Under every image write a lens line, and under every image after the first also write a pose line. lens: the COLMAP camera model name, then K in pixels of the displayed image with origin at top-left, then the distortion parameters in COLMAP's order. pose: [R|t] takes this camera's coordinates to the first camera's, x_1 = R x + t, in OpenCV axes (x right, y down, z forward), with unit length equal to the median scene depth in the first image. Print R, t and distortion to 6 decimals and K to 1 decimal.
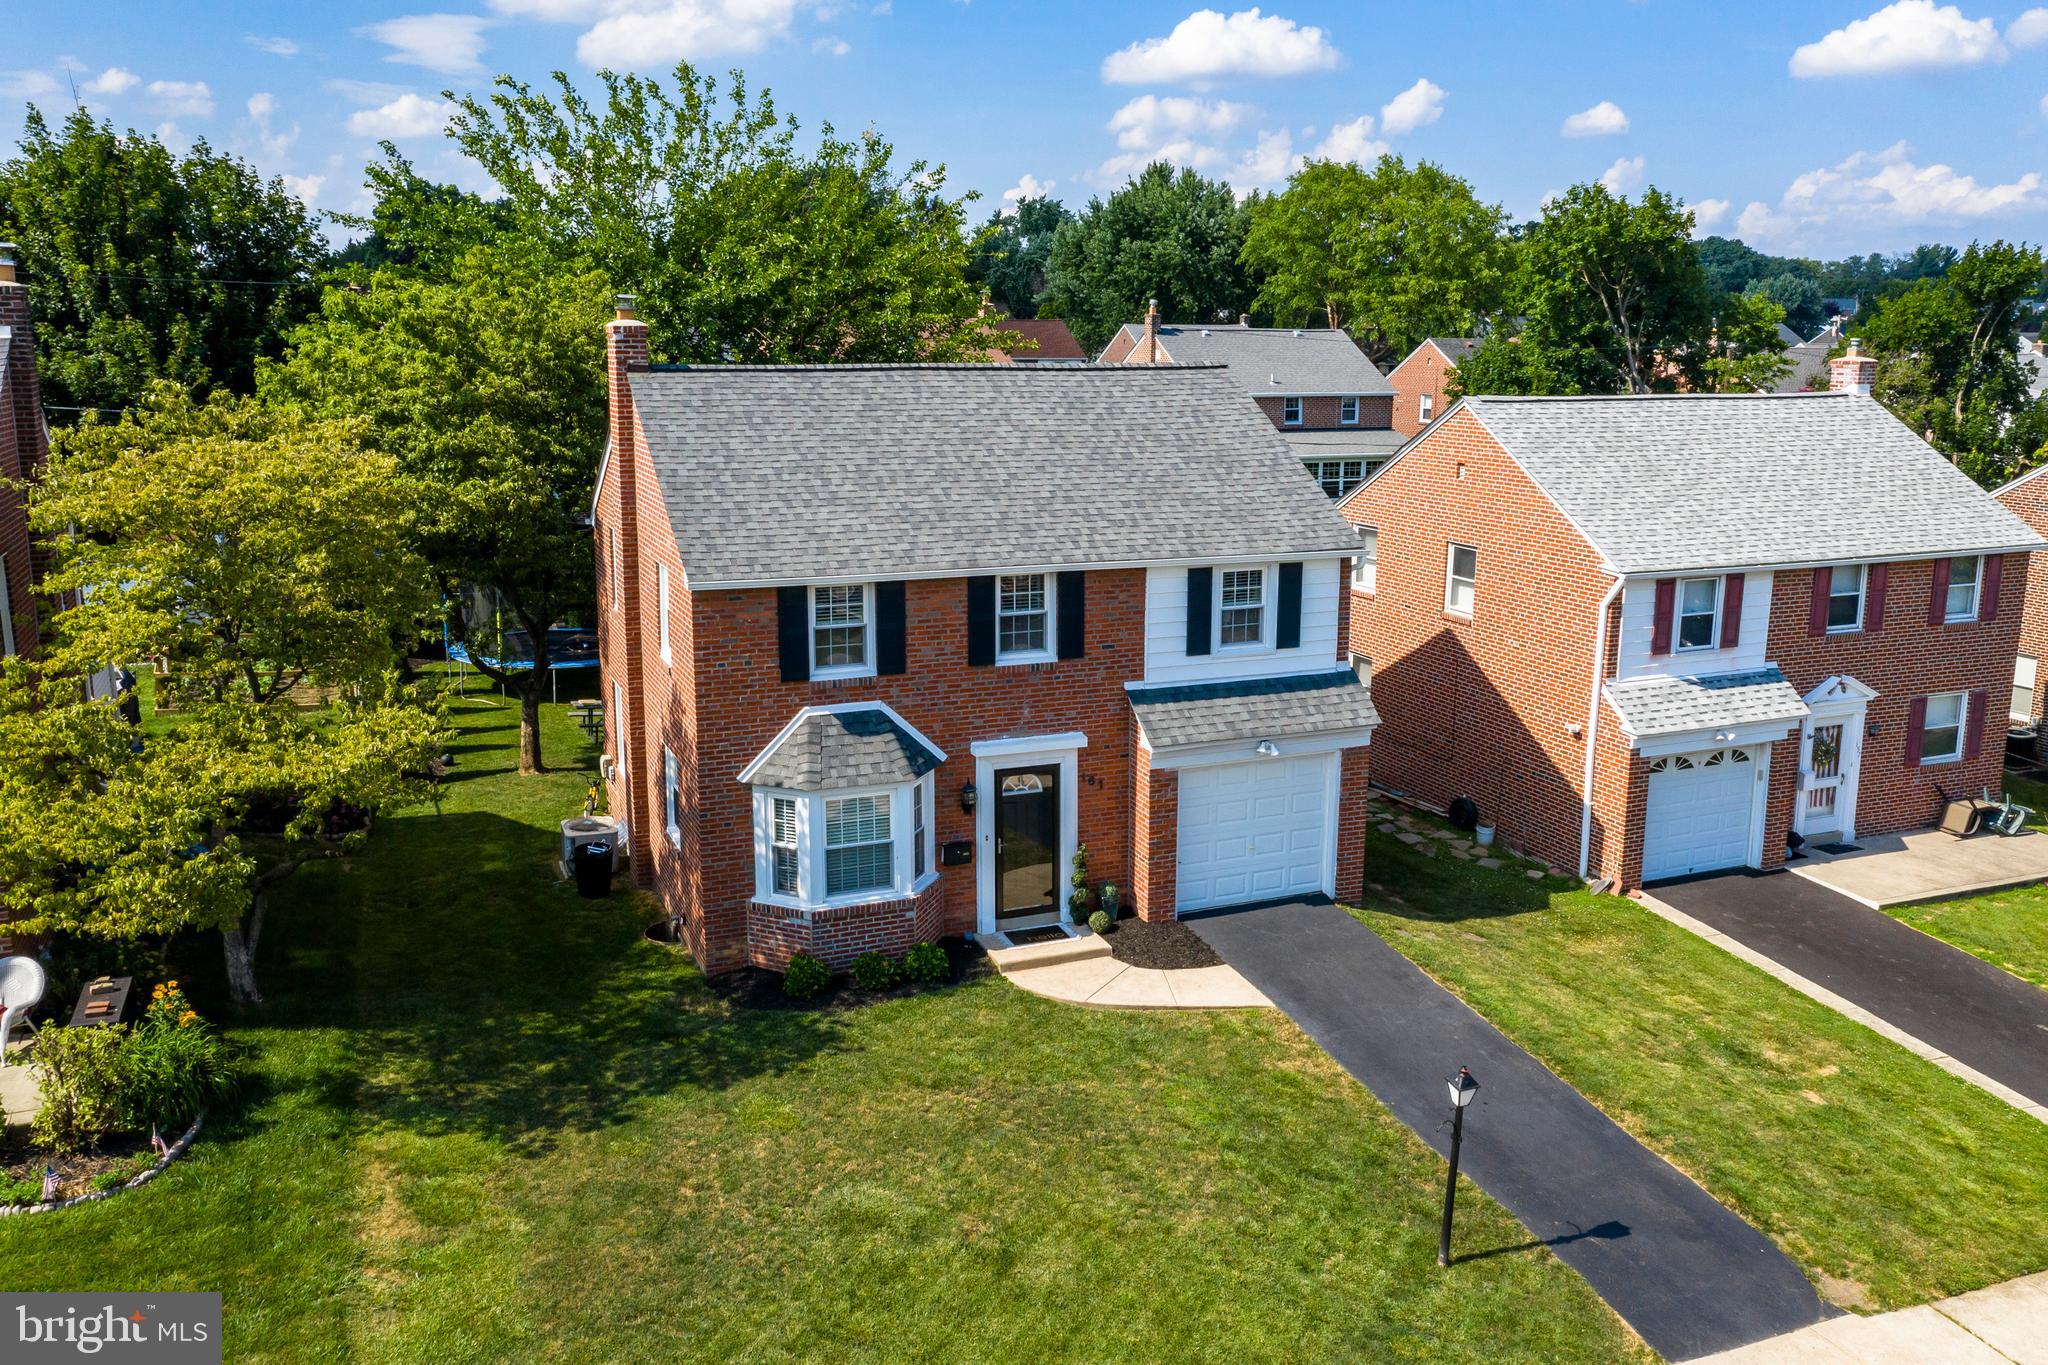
lens RADIAL K [[1562.9, 0, 1072.5], [0, 1562.9, 680.6], [0, 0, 1]] dist [-0.008687, -0.001067]
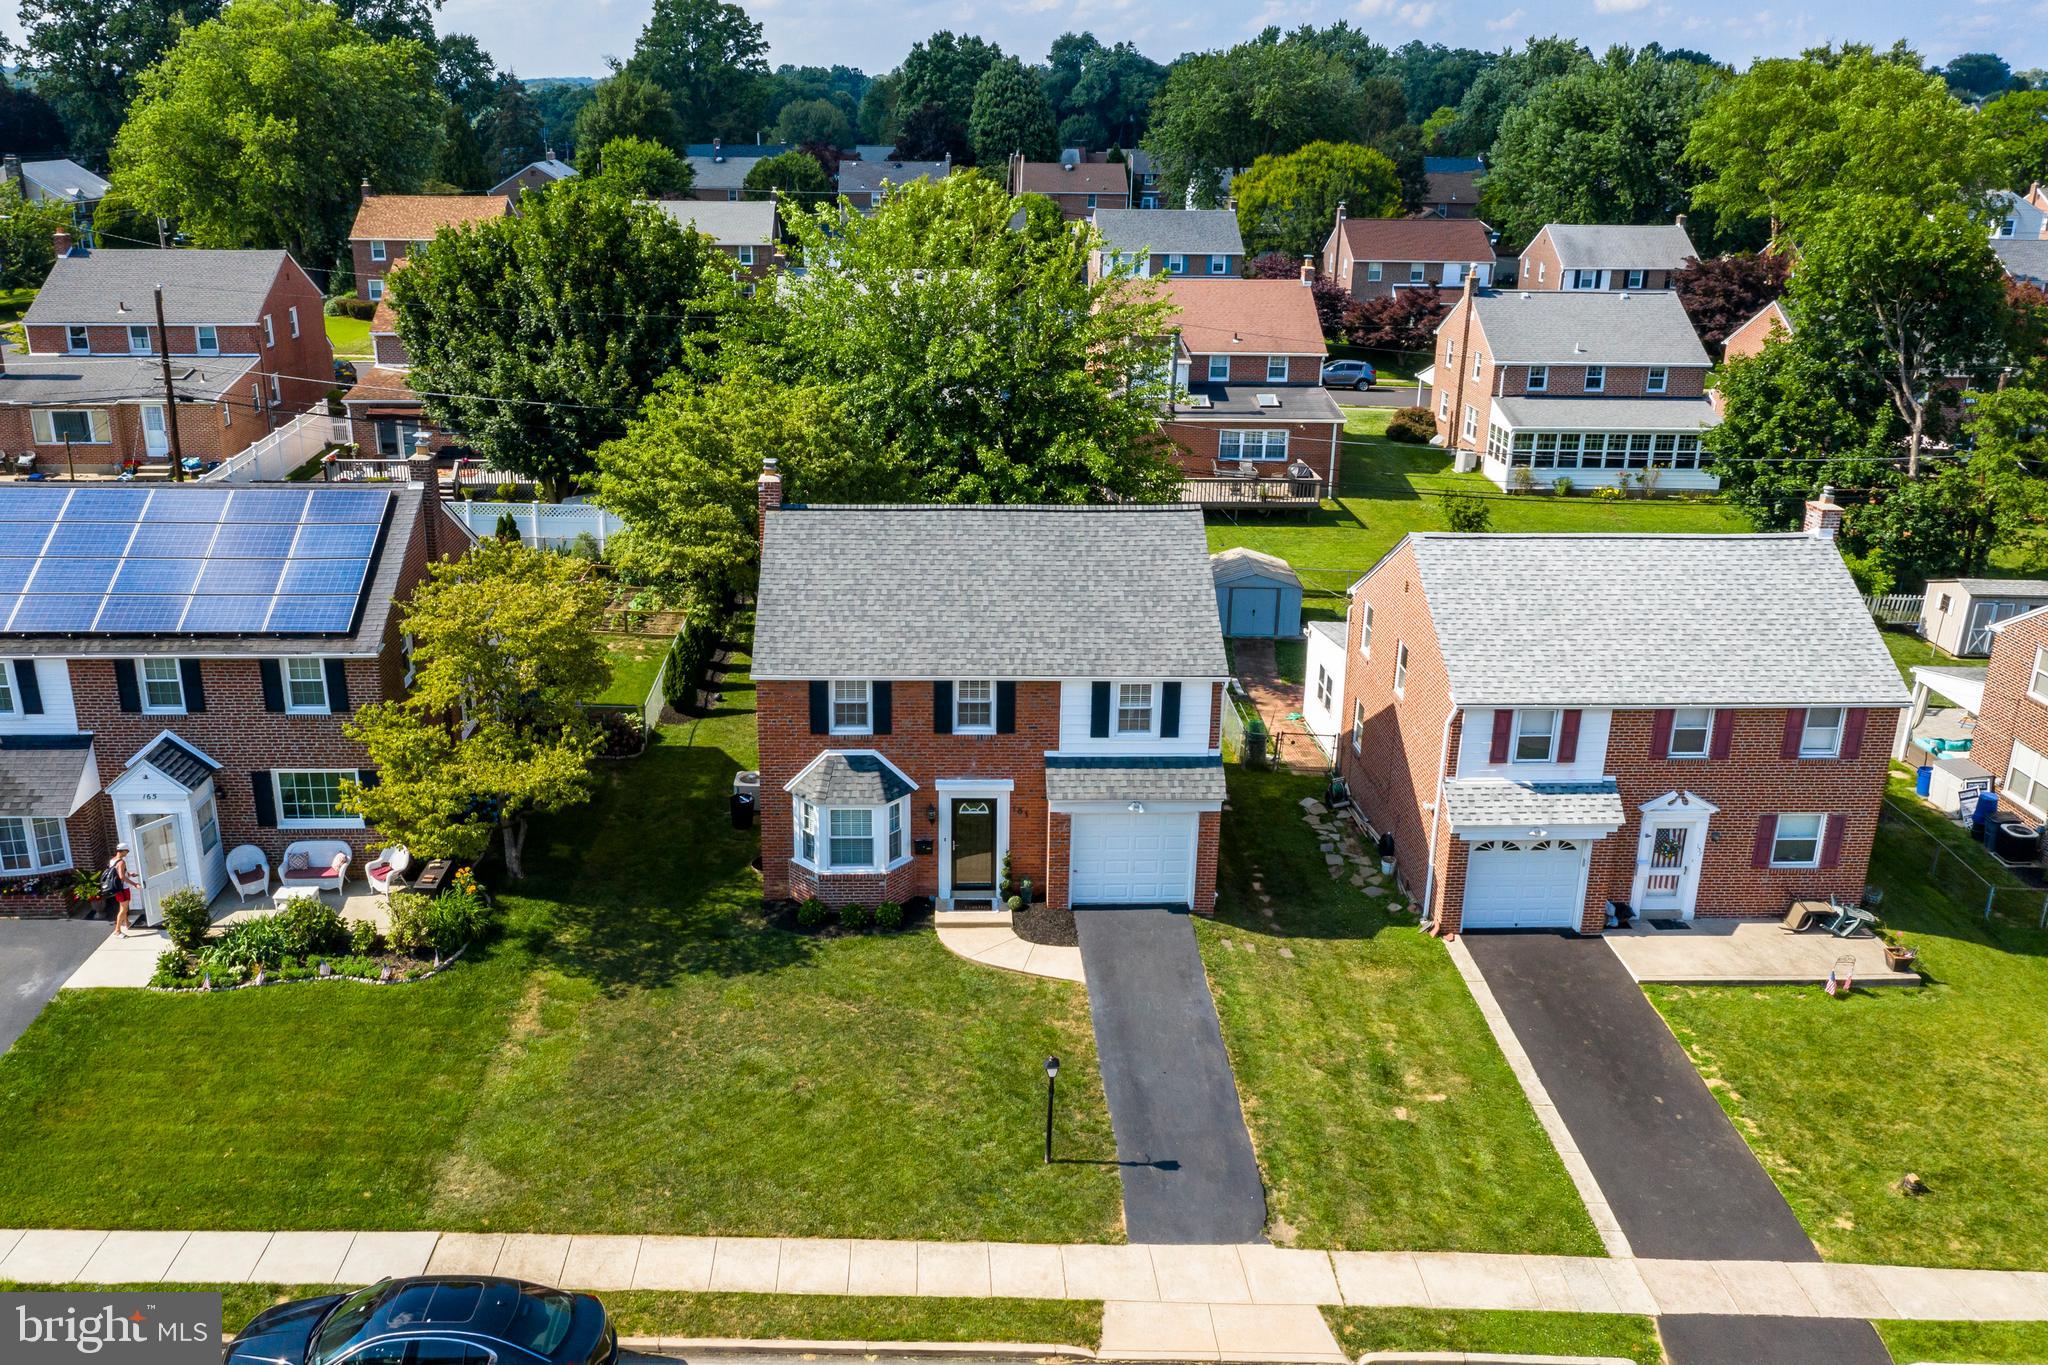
lens RADIAL K [[1562.9, 0, 1072.5], [0, 1562.9, 680.6], [0, 0, 1]] dist [-0.008687, -0.001067]
pose [[0.943067, 0.127269, -0.307289, 0.517408], [-0.088605, 0.986641, 0.136707, -0.276439], [0.320583, -0.101696, 0.941745, -0.400547]]
